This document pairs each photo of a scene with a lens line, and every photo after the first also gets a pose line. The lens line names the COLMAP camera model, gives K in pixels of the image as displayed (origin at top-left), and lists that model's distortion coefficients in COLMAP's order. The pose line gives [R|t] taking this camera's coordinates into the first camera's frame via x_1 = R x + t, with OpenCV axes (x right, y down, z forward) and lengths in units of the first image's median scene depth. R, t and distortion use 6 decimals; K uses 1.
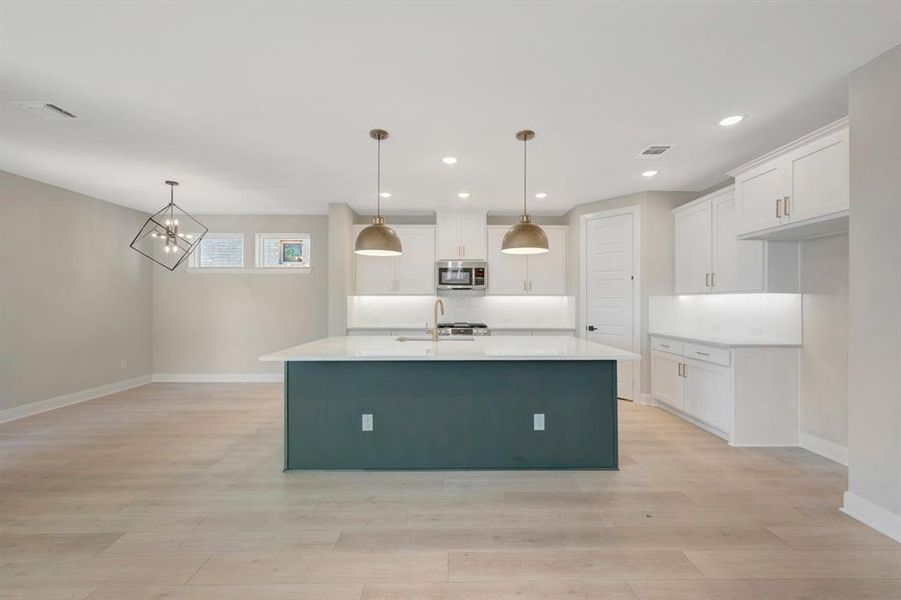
lens RADIAL K [[360.6, 0, 452.7], [0, 360.6, 300.9], [0, 0, 1]] dist [0.000347, 0.000076]
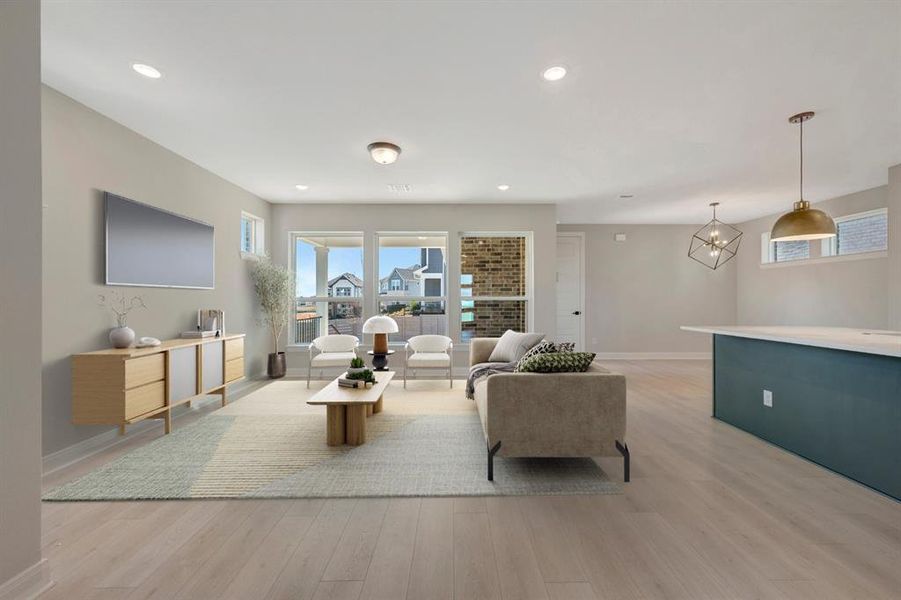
lens RADIAL K [[356.1, 0, 454.1], [0, 356.1, 299.5], [0, 0, 1]] dist [-0.003130, -0.000270]
pose [[-0.003722, 0.001600, -0.999992, 0.508619], [0.004075, 0.999990, 0.001585, 0.020008], [0.999985, -0.004070, -0.003729, 0.033129]]
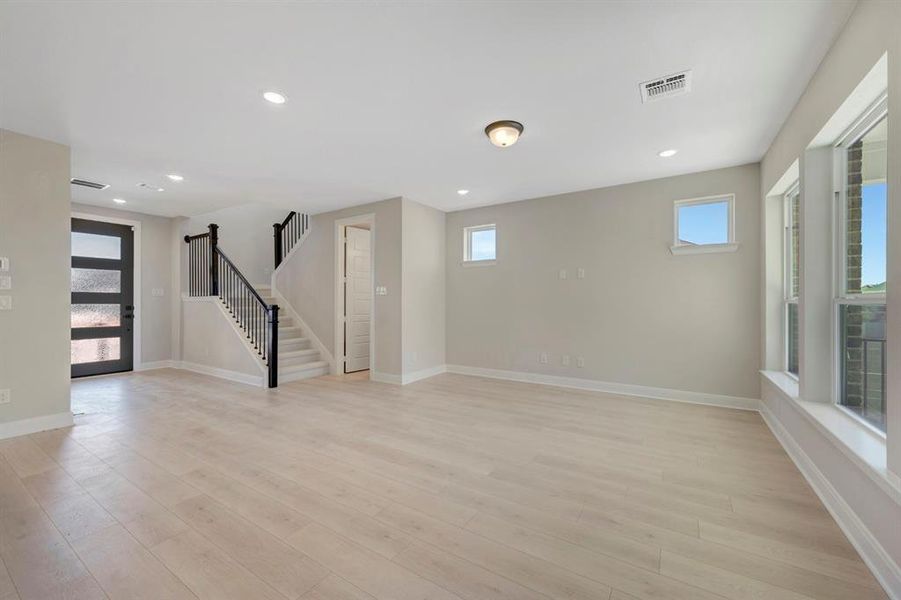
lens RADIAL K [[356.1, 0, 454.1], [0, 356.1, 299.5], [0, 0, 1]] dist [-0.003130, -0.000270]
pose [[-0.835669, 0.001457, 0.549231, -0.557963], [-0.000965, 0.999991, -0.004120, 0.020972], [-0.549232, -0.003973, -0.835661, 0.504350]]
